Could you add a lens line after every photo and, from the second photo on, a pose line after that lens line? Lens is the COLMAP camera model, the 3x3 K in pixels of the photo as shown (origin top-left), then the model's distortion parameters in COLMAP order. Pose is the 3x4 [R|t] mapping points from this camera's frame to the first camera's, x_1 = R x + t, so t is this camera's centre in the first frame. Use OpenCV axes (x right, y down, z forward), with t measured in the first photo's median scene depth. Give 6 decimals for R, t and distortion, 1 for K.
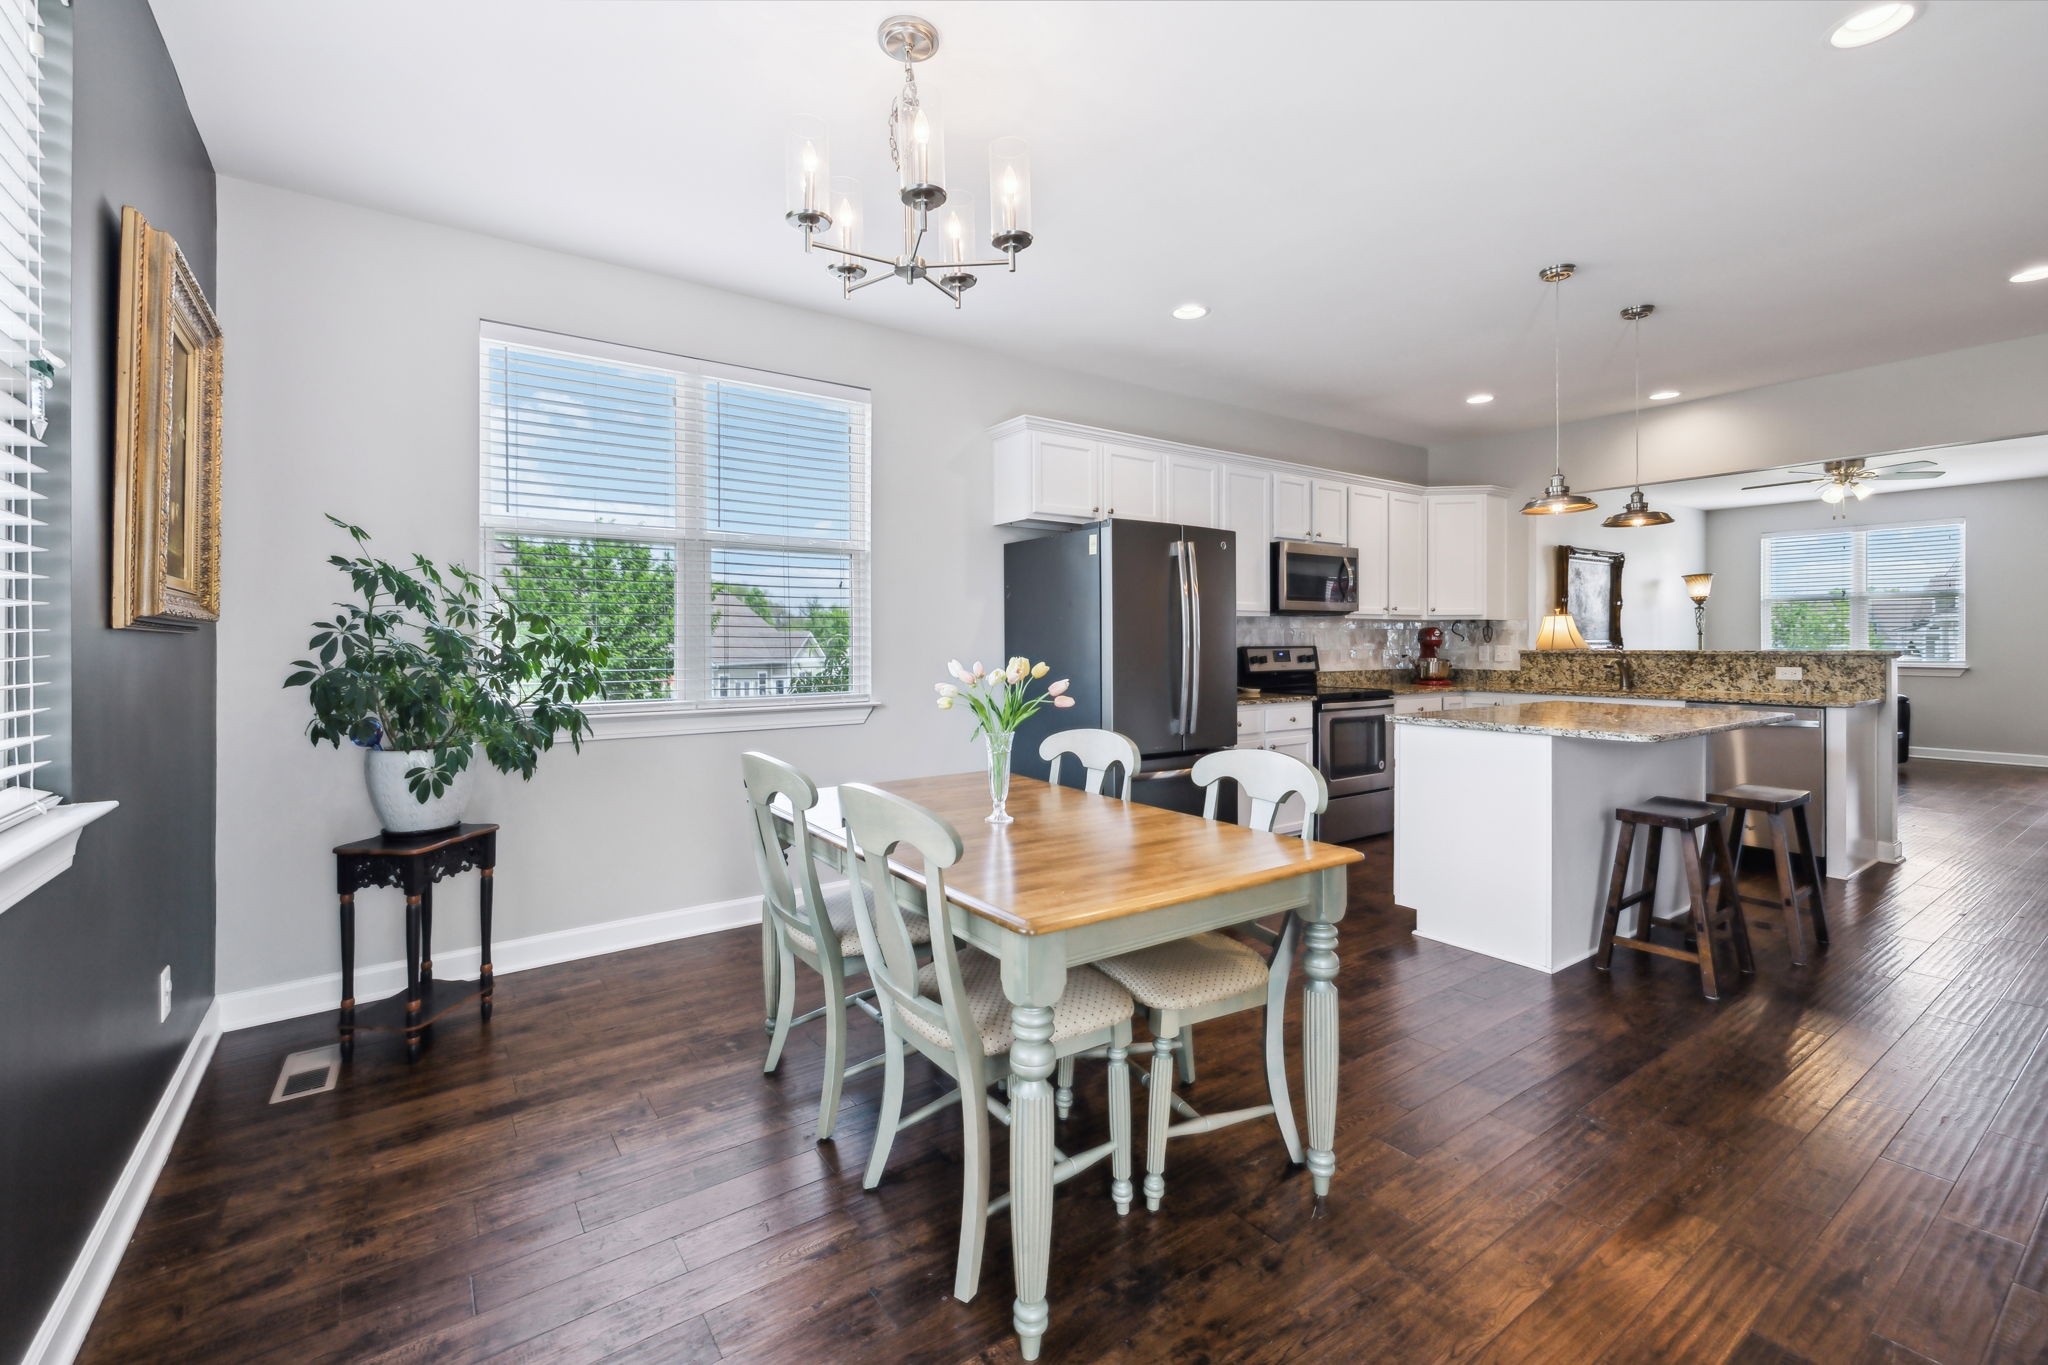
lens RADIAL K [[867.4, 0, 1022.2], [0, 867.4, 633.4], [0, 0, 1]] dist [0.001871, -0.001338]
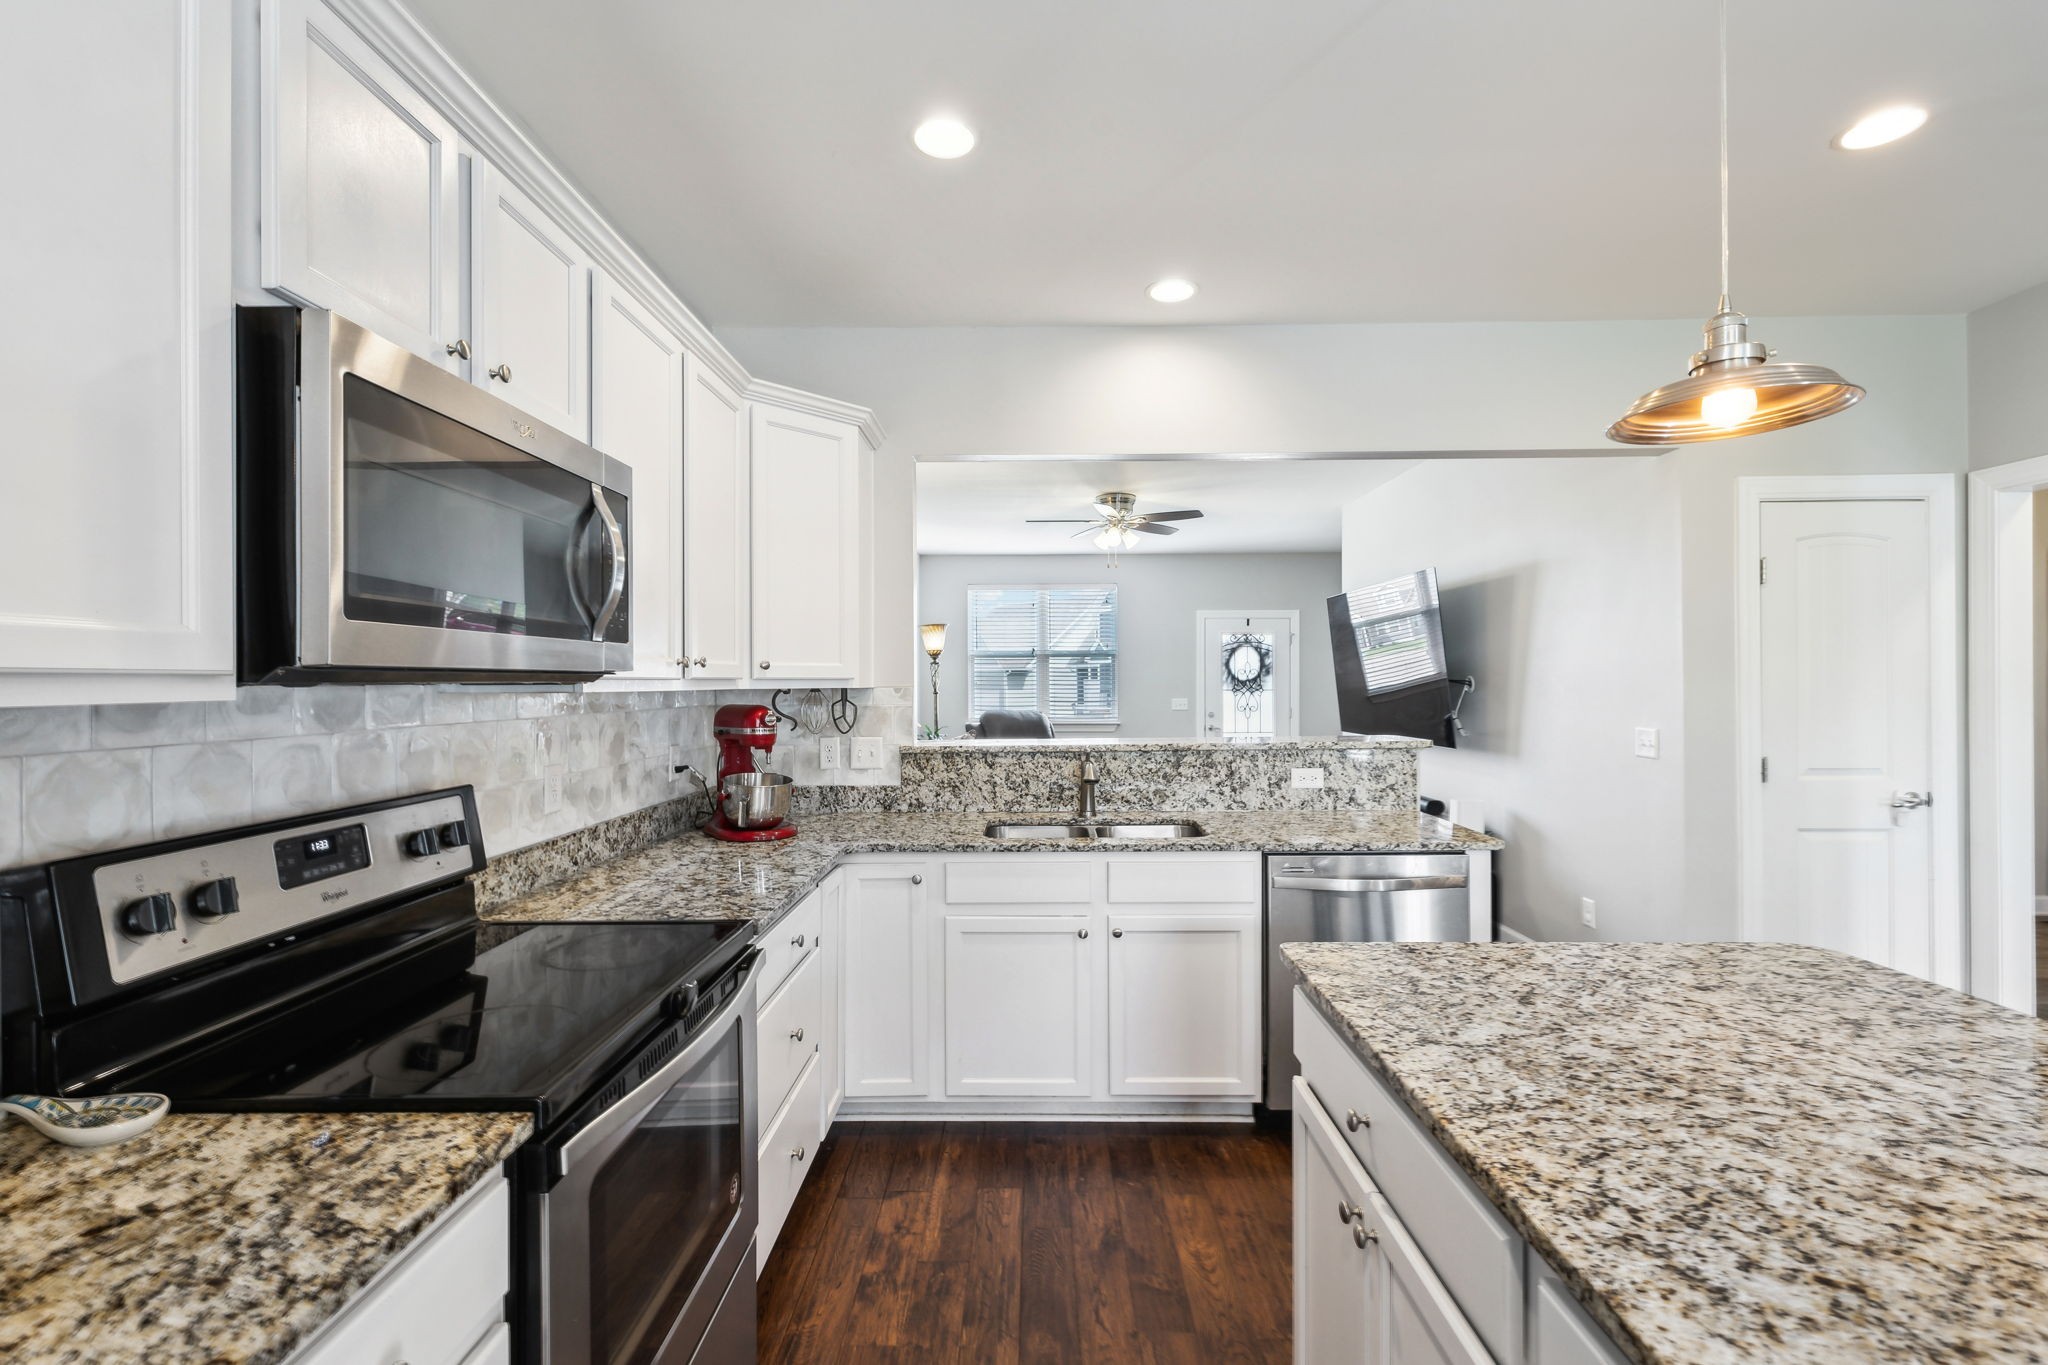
lens RADIAL K [[867.4, 0, 1030.5], [0, 867.4, 685.9], [0, 0, 1]] dist [0.001871, -0.001338]
pose [[0.576630, -0.004522, 0.816993, 0.217510], [-0.003304, 0.999964, 0.007867, -0.022986], [-0.816999, -0.007236, 0.576594, 0.706116]]
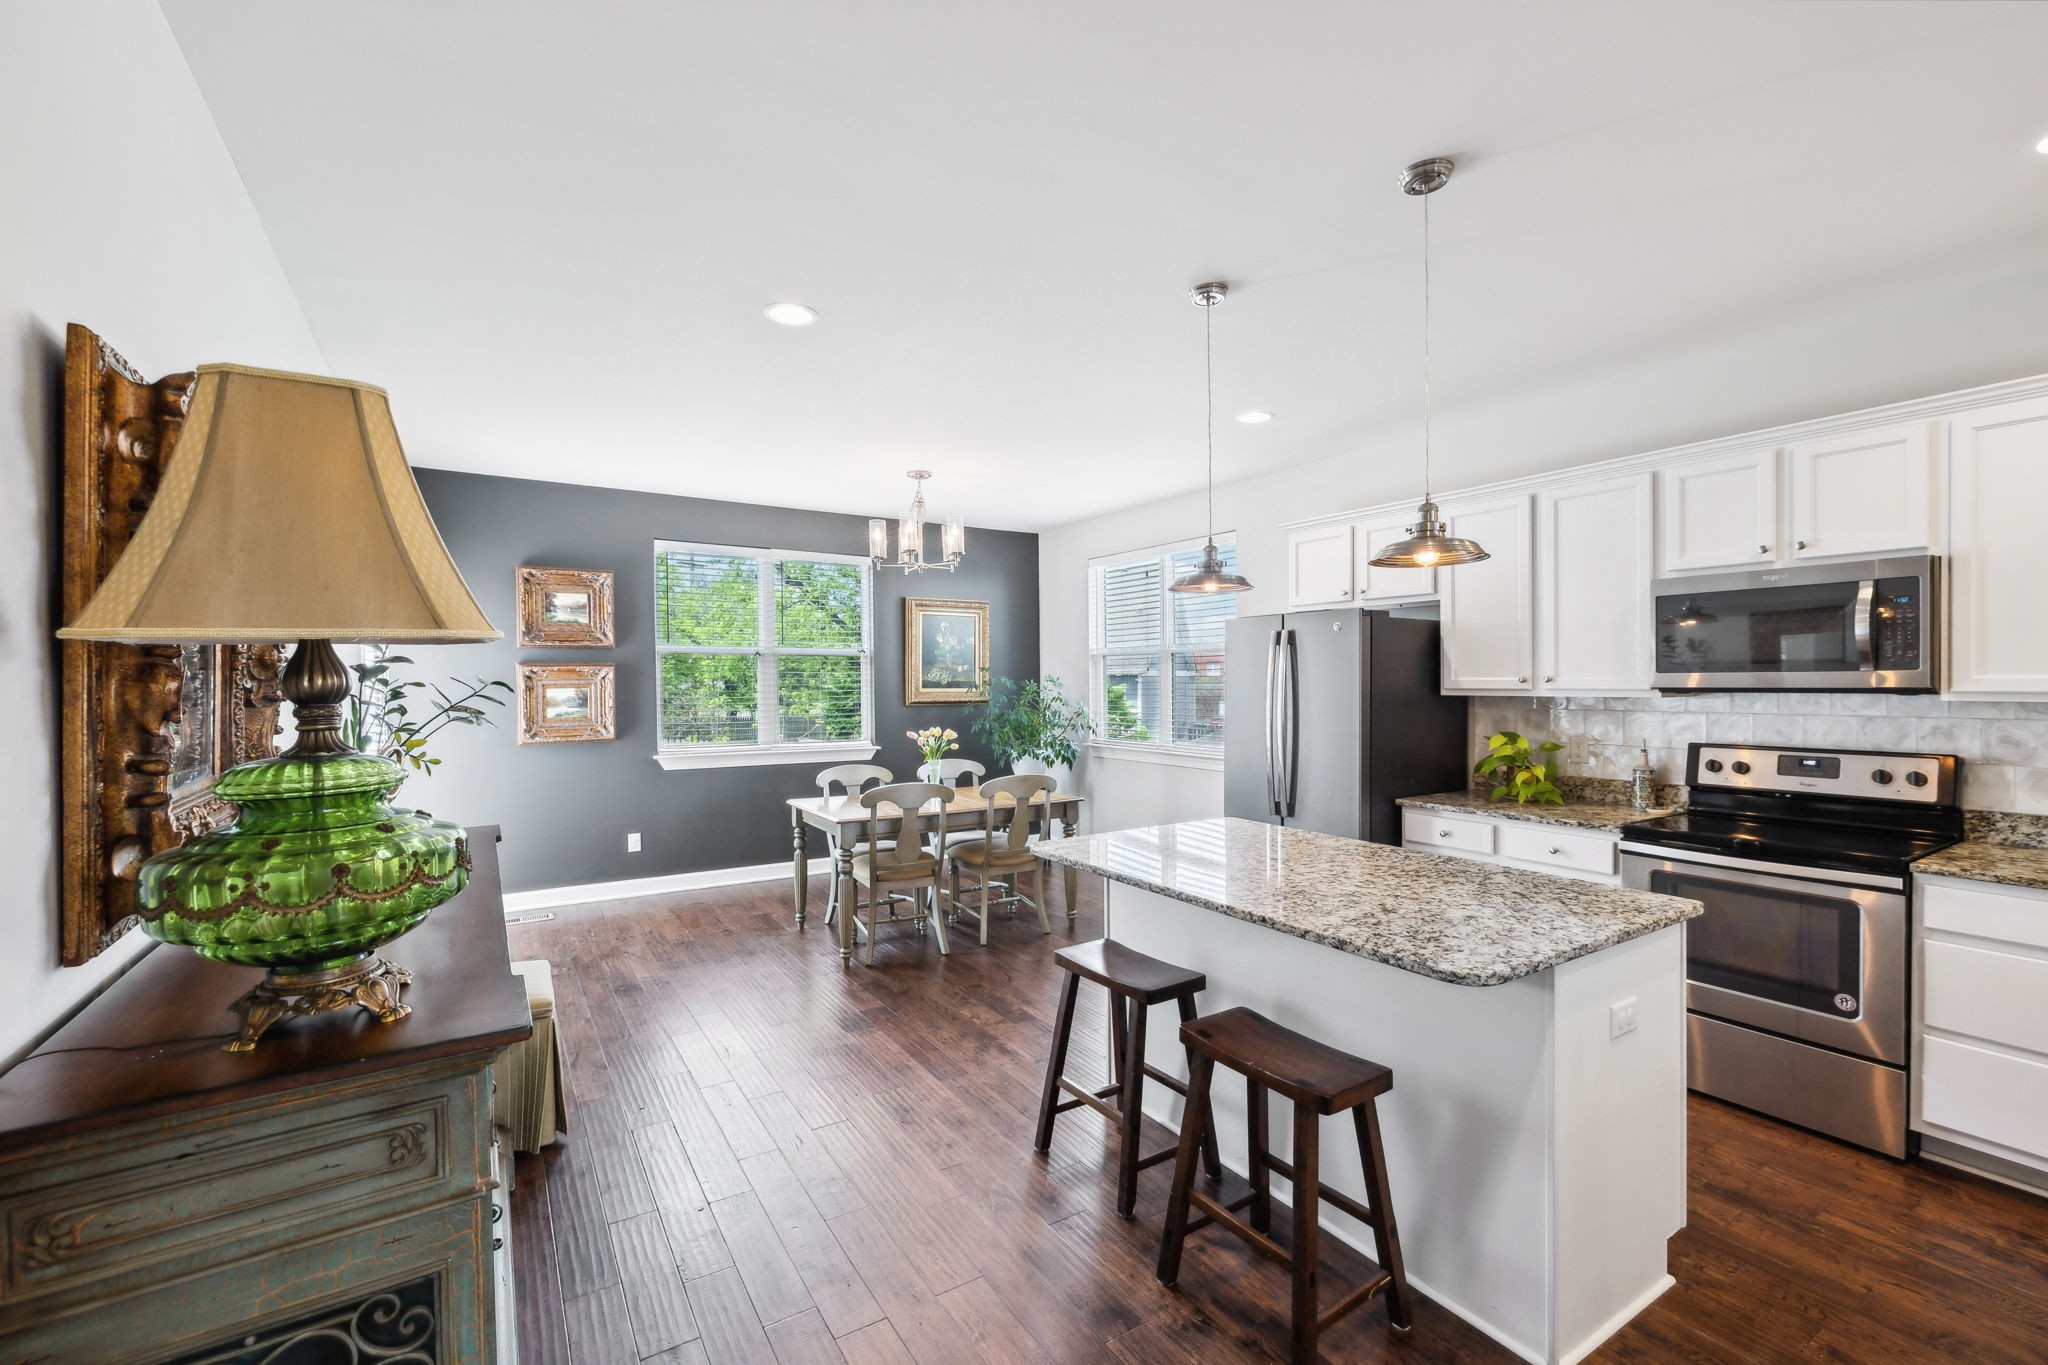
lens RADIAL K [[867.4, 0, 1017.7], [0, 867.4, 684.9], [0, 0, 1]] dist [0.001871, -0.001338]
pose [[-0.050382, 0.008205, -0.998696, 0.882060], [0.016954, 0.999829, 0.007359, -0.038683], [0.998586, -0.016561, -0.050513, 0.526873]]
